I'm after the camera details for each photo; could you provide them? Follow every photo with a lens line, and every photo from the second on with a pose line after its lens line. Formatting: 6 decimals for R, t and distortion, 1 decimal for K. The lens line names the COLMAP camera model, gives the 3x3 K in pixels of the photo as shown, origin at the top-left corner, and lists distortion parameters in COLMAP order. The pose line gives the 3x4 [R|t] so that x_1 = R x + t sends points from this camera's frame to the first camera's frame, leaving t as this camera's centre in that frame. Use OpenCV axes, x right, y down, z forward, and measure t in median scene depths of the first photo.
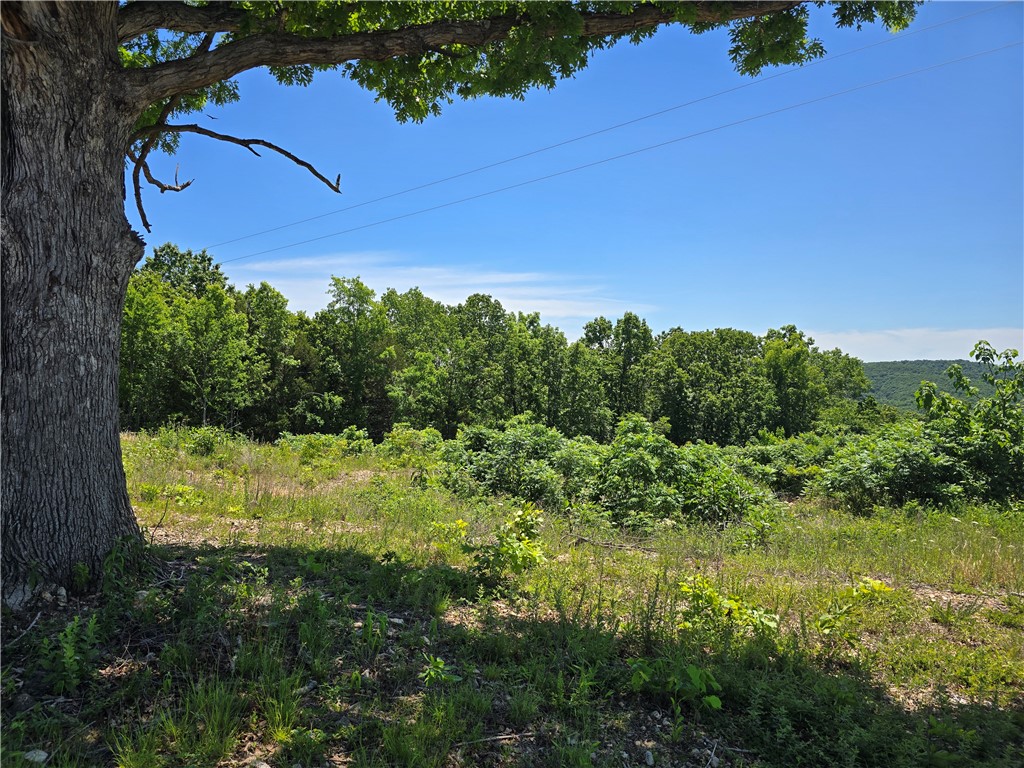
lens RADIAL K [[682.4, 0, 514.7], [0, 682.4, 393.4], [0, 0, 1]] dist [0.091771, -0.087664]
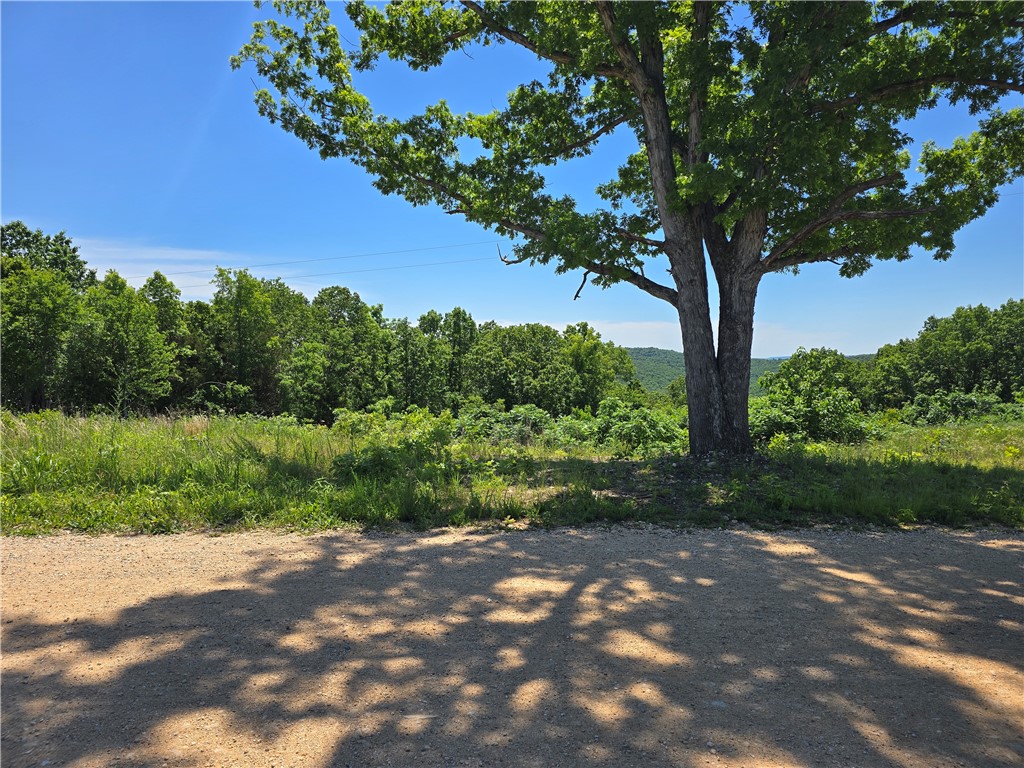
lens RADIAL K [[682.4, 0, 514.7], [0, 682.4, 393.4], [0, 0, 1]] dist [0.091771, -0.087664]
pose [[0.926585, -0.016001, 0.375744, -0.188688], [0.006351, 0.999618, 0.026907, -0.006429], [-0.376031, -0.022545, 0.926333, -0.091780]]
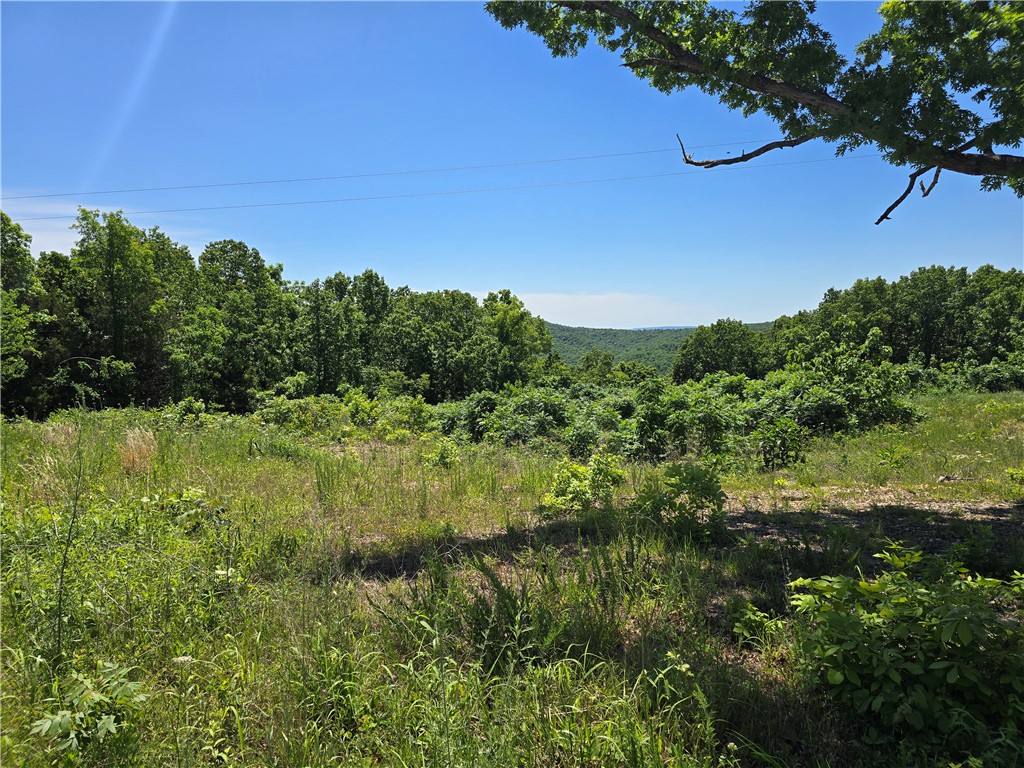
lens RADIAL K [[682.4, 0, 514.7], [0, 682.4, 393.4], [0, 0, 1]] dist [0.091771, -0.087664]
pose [[0.841648, -0.045482, 0.538107, -0.219603], [0.008586, 0.997448, 0.070877, -0.008583], [-0.539958, -0.055033, 0.839891, 0.039400]]
